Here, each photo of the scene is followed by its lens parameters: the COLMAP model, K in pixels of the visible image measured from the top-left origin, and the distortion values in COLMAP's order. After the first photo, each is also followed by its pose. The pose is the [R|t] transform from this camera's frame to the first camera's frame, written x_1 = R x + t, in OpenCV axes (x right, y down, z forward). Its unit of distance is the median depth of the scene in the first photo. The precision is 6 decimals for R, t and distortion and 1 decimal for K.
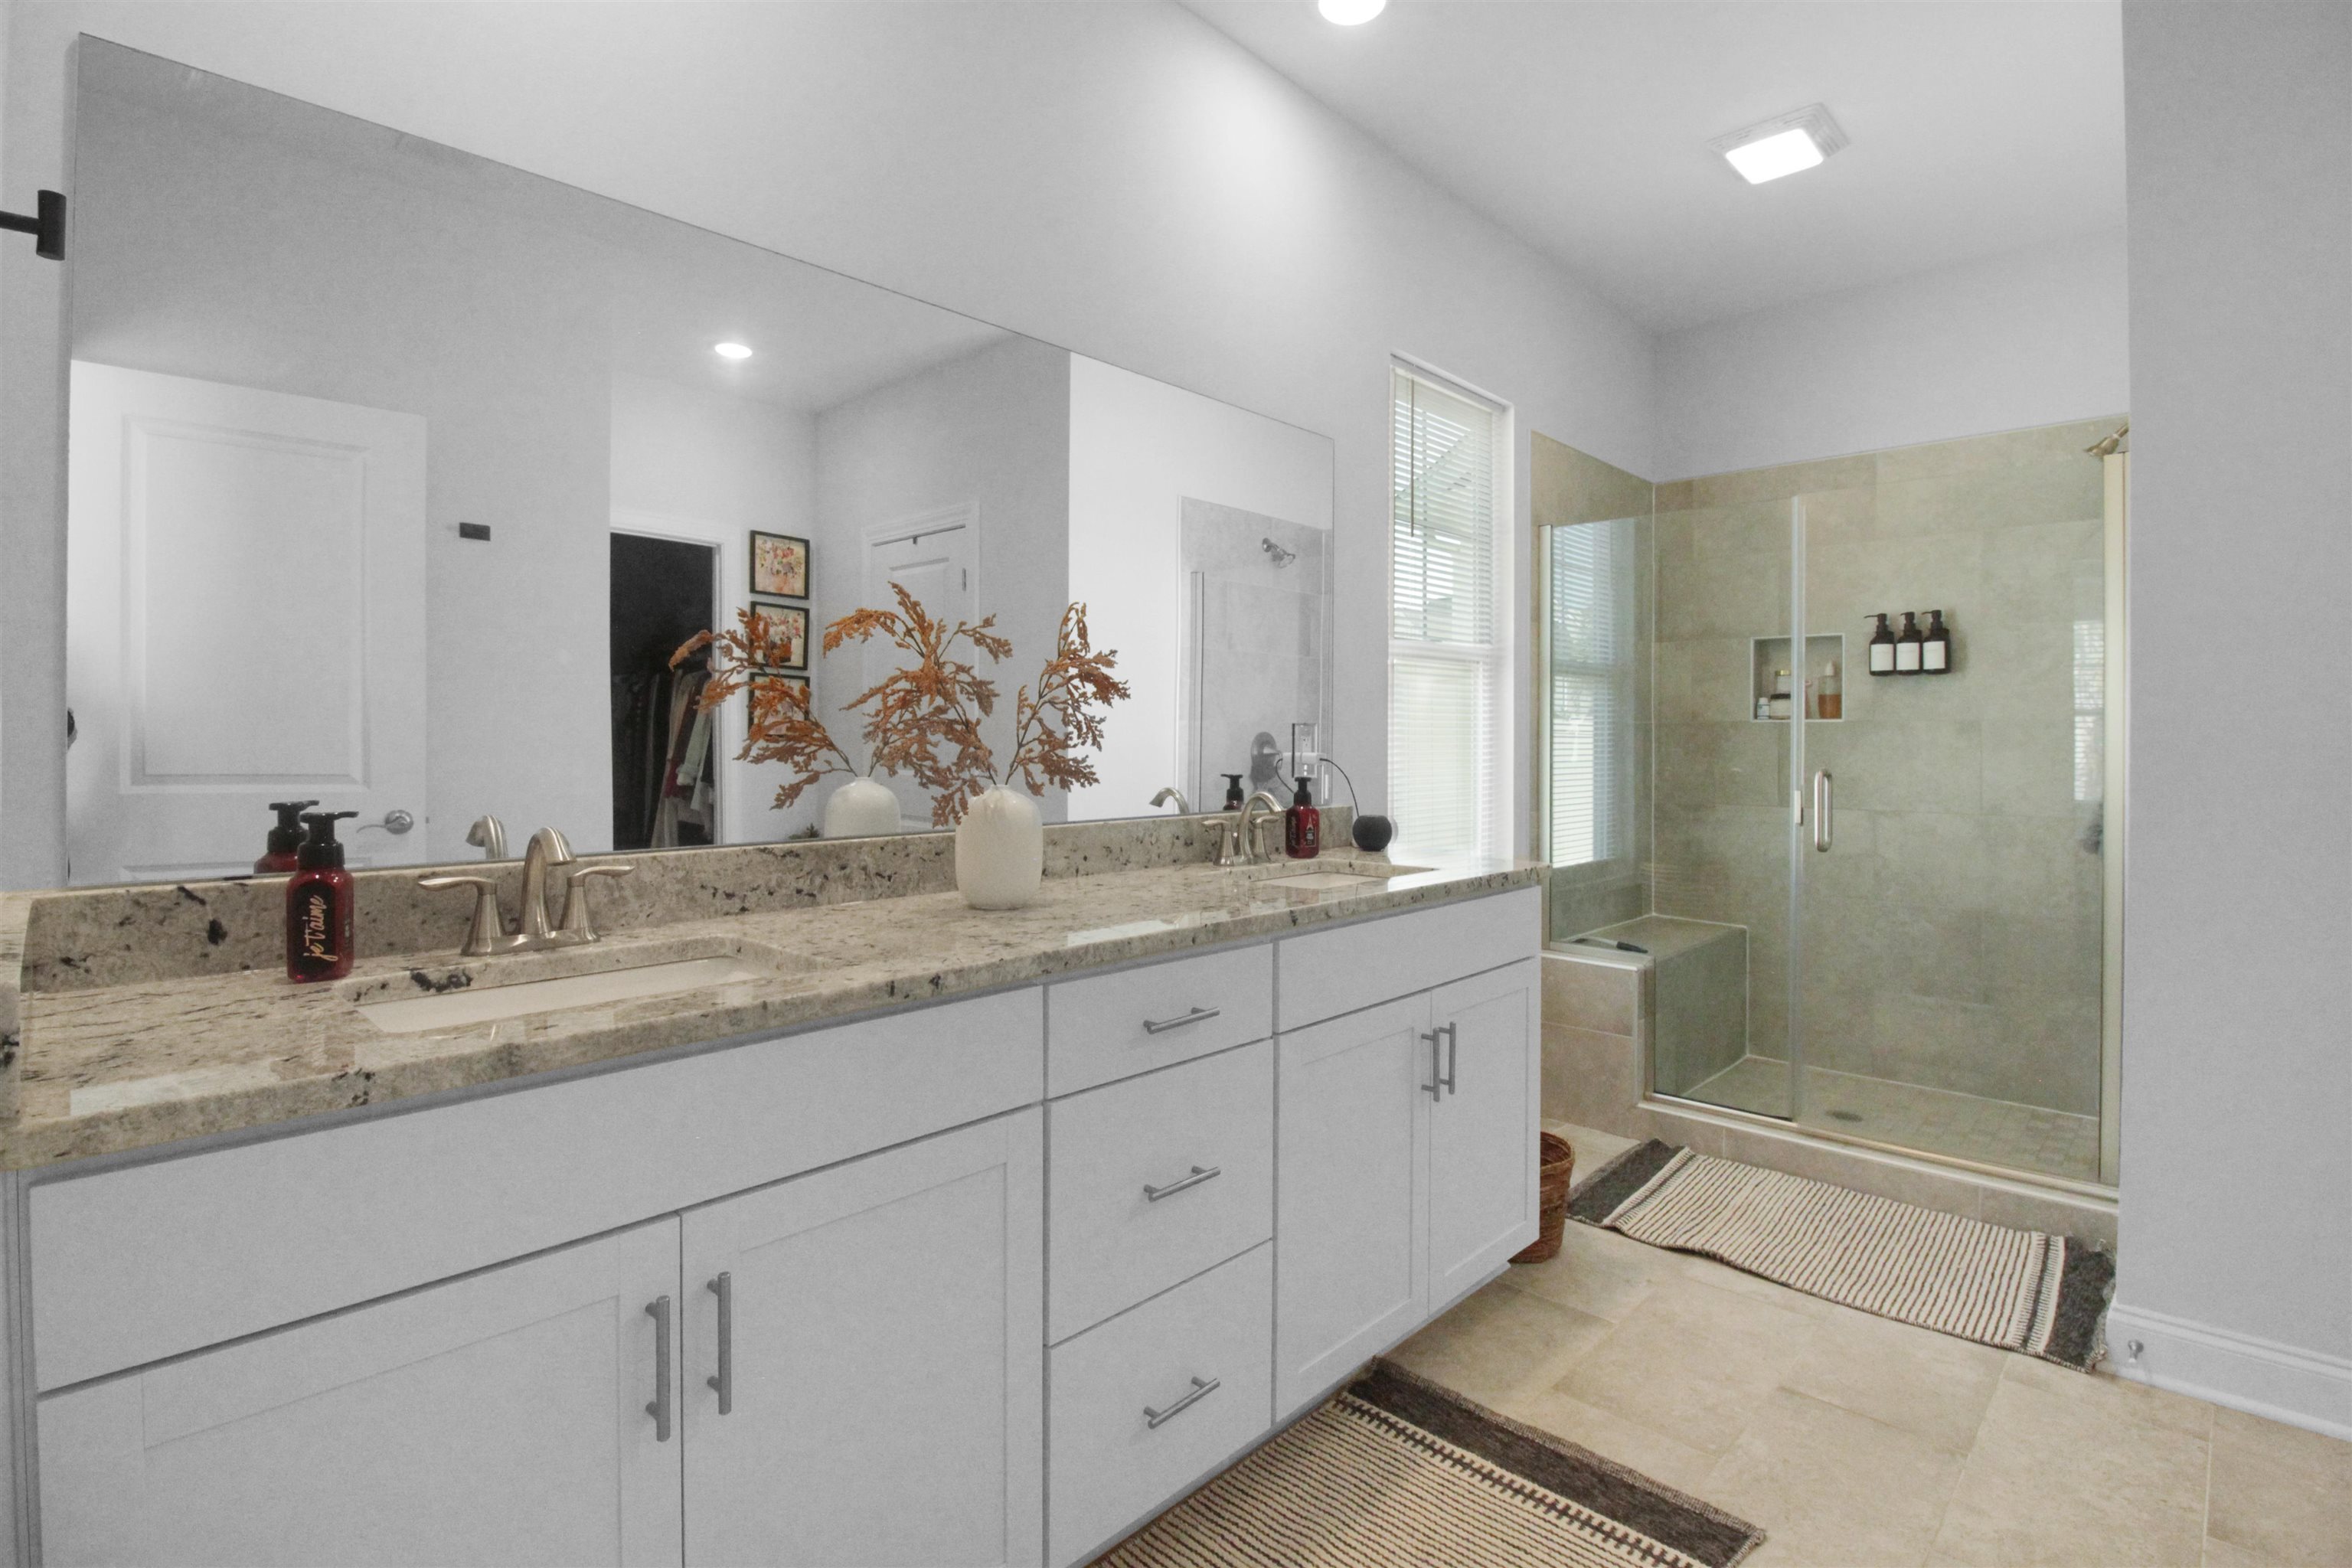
lens RADIAL K [[1112.4, 0, 1210.3], [0, 1112.4, 728.5], [0, 0, 1]] dist [-0.003253, -0.009814]
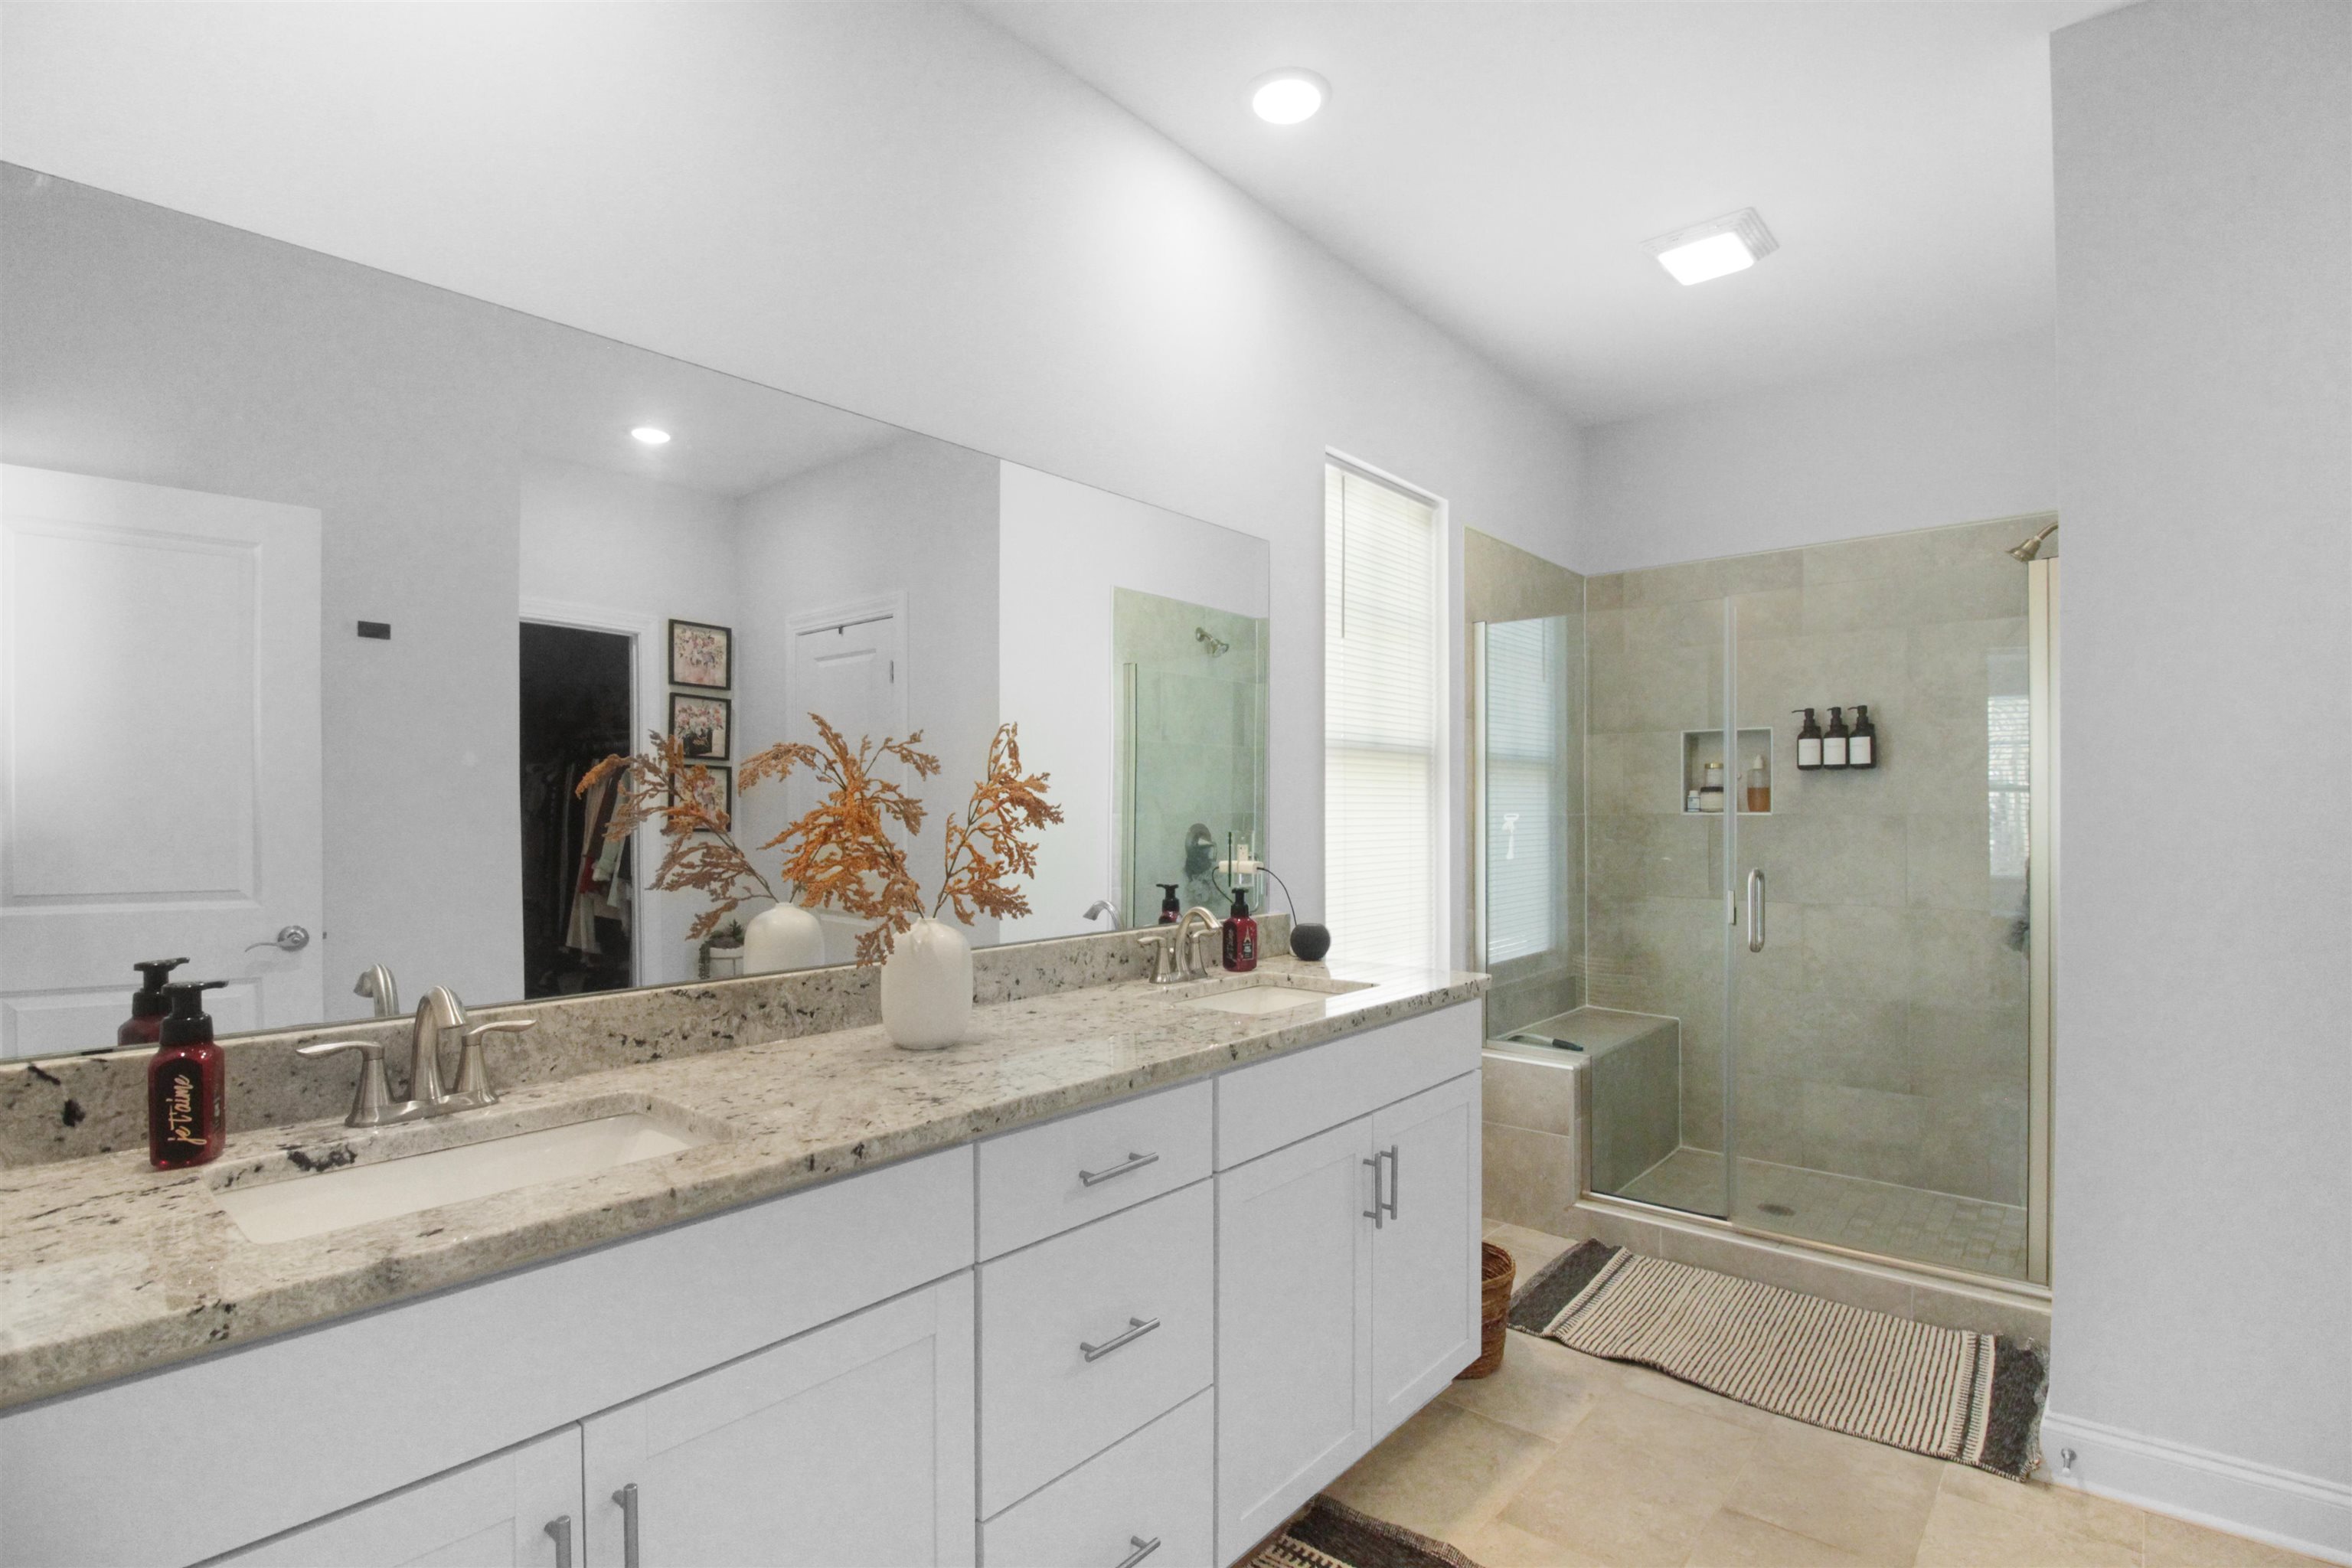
lens RADIAL K [[1112.4, 0, 1189.2], [0, 1112.4, 798.6], [0, 0, 1]] dist [-0.003253, -0.009814]
pose [[0.999101, -0.004981, 0.042104, -0.002028], [0.005044, 0.999986, -0.001381, -0.031064], [-0.042097, 0.001593, 0.999112, 0.018972]]
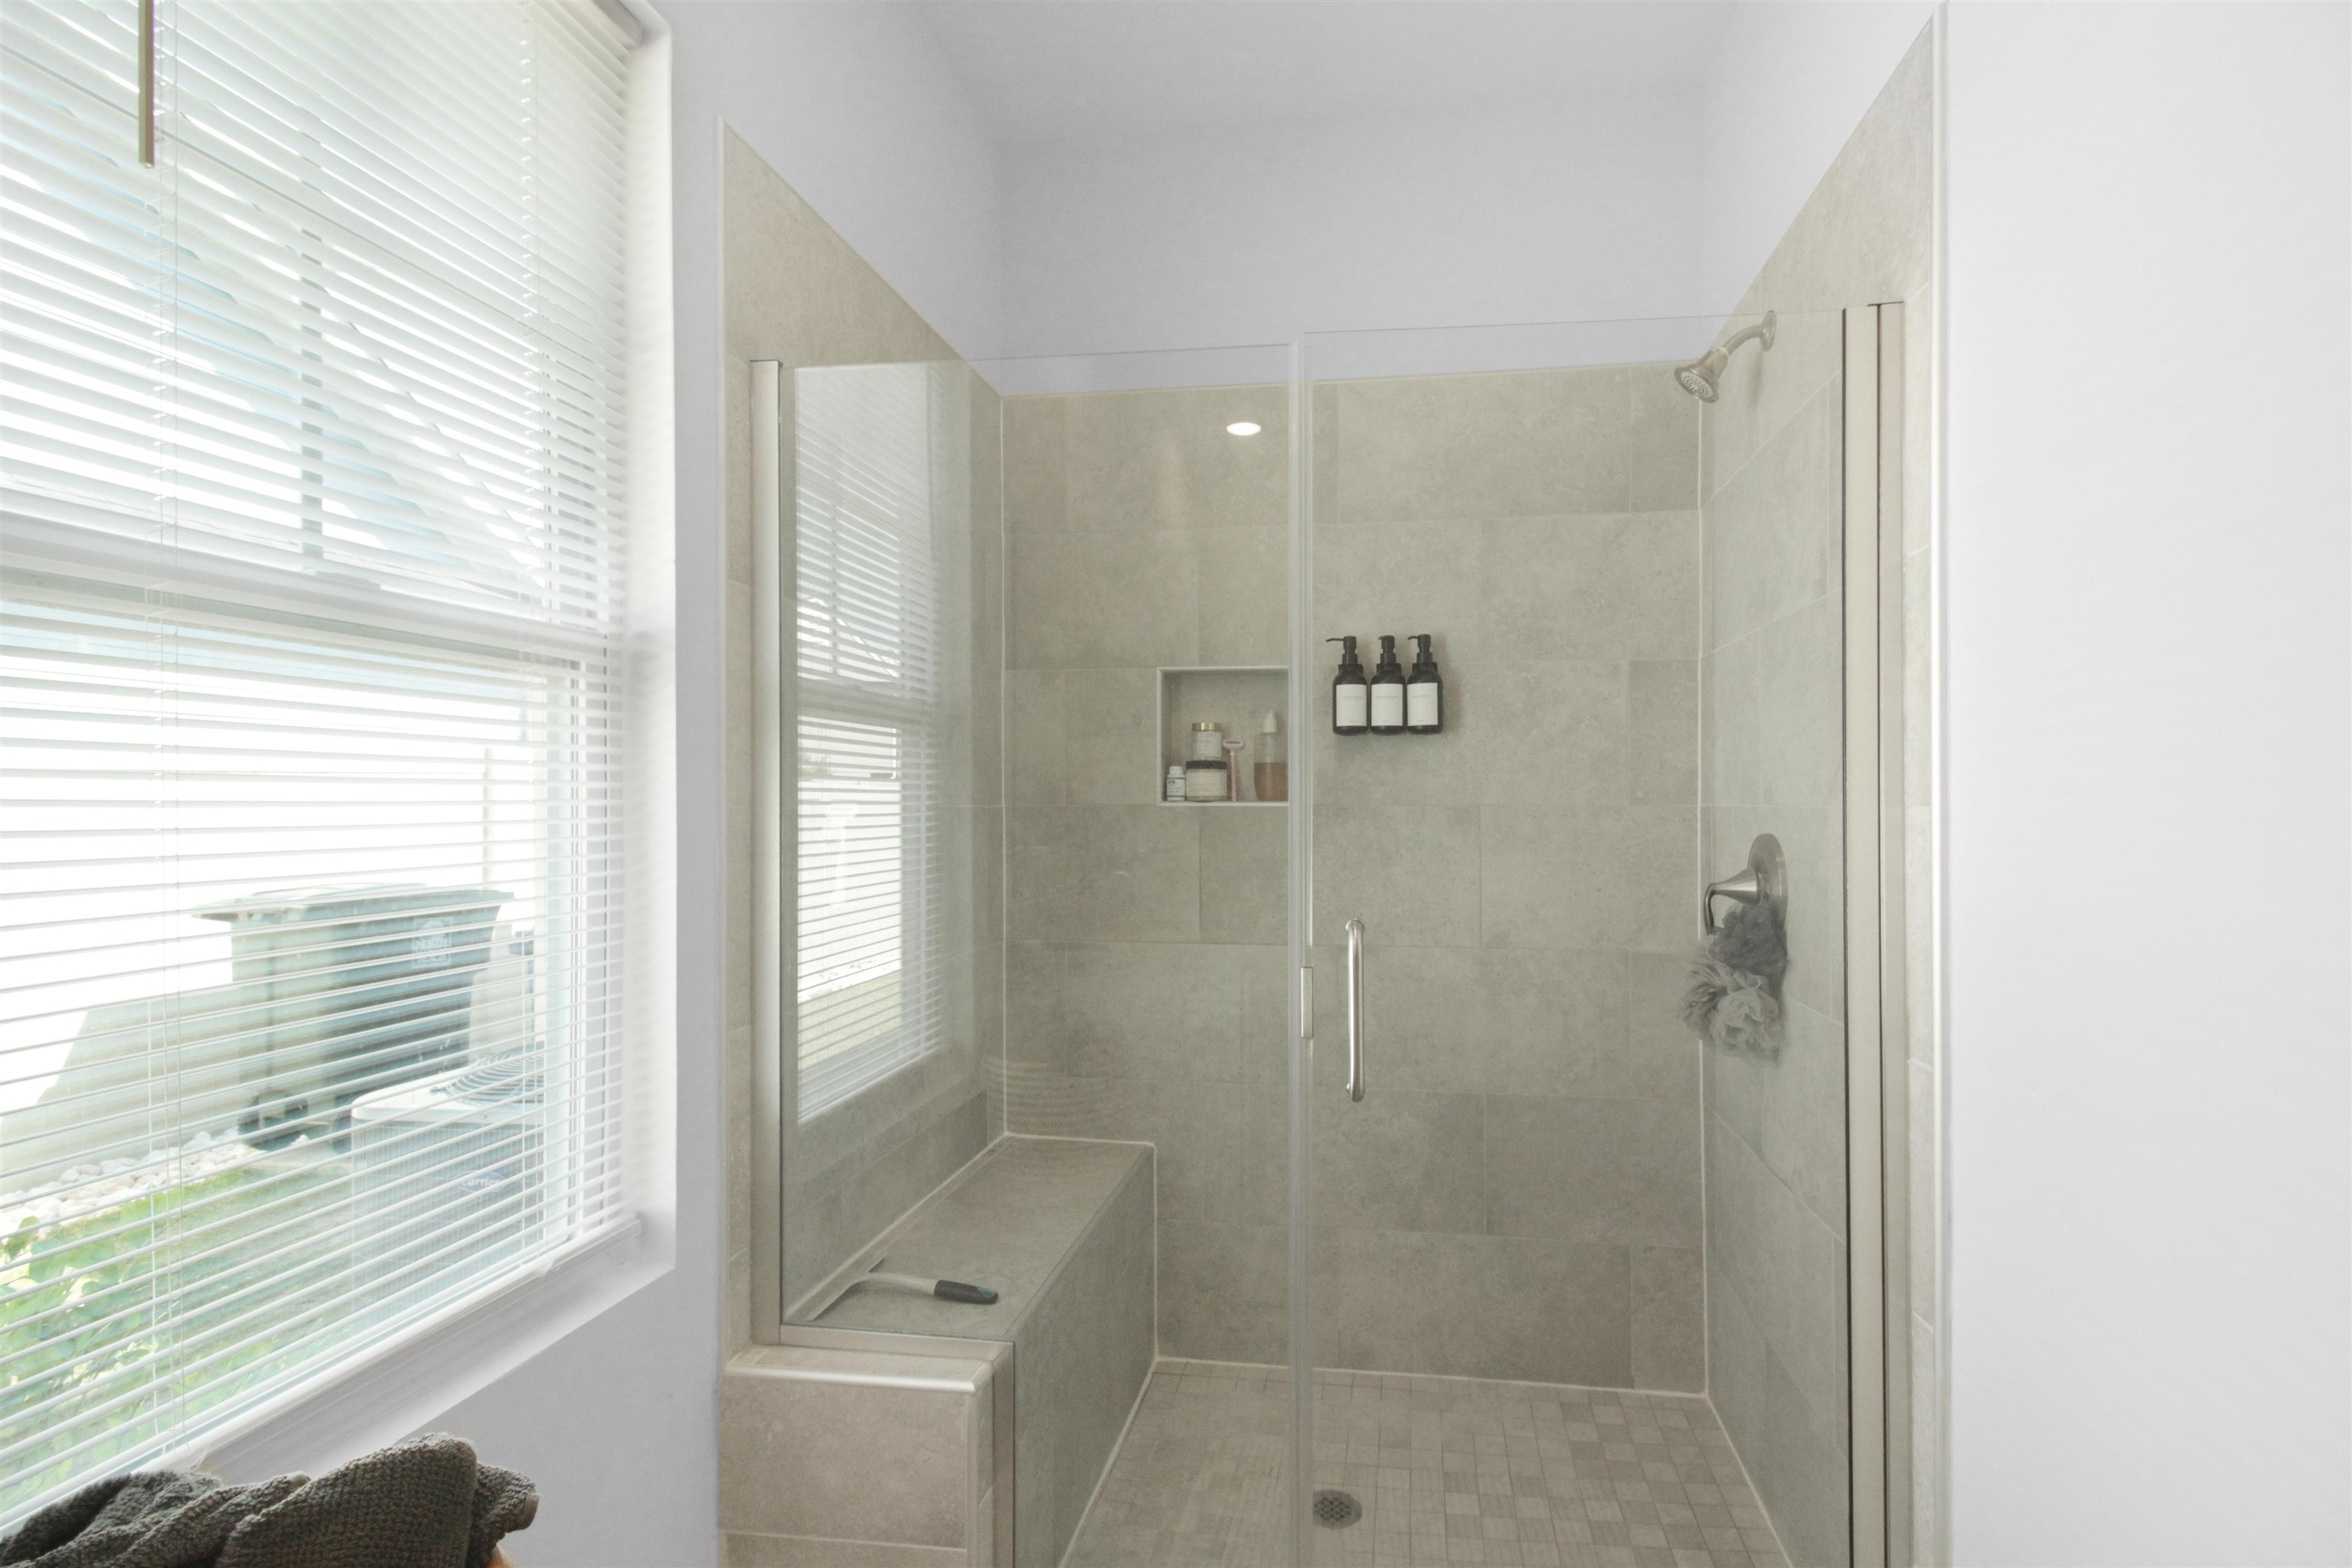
lens RADIAL K [[1112.4, 0, 1269.6], [0, 1112.4, 803.5], [0, 0, 1]] dist [-0.003253, -0.009814]
pose [[0.816092, -0.009146, 0.577850, 0.270684], [0.001020, 0.999896, 0.014385, -0.023395], [-0.577921, -0.011150, 0.816016, 0.685346]]
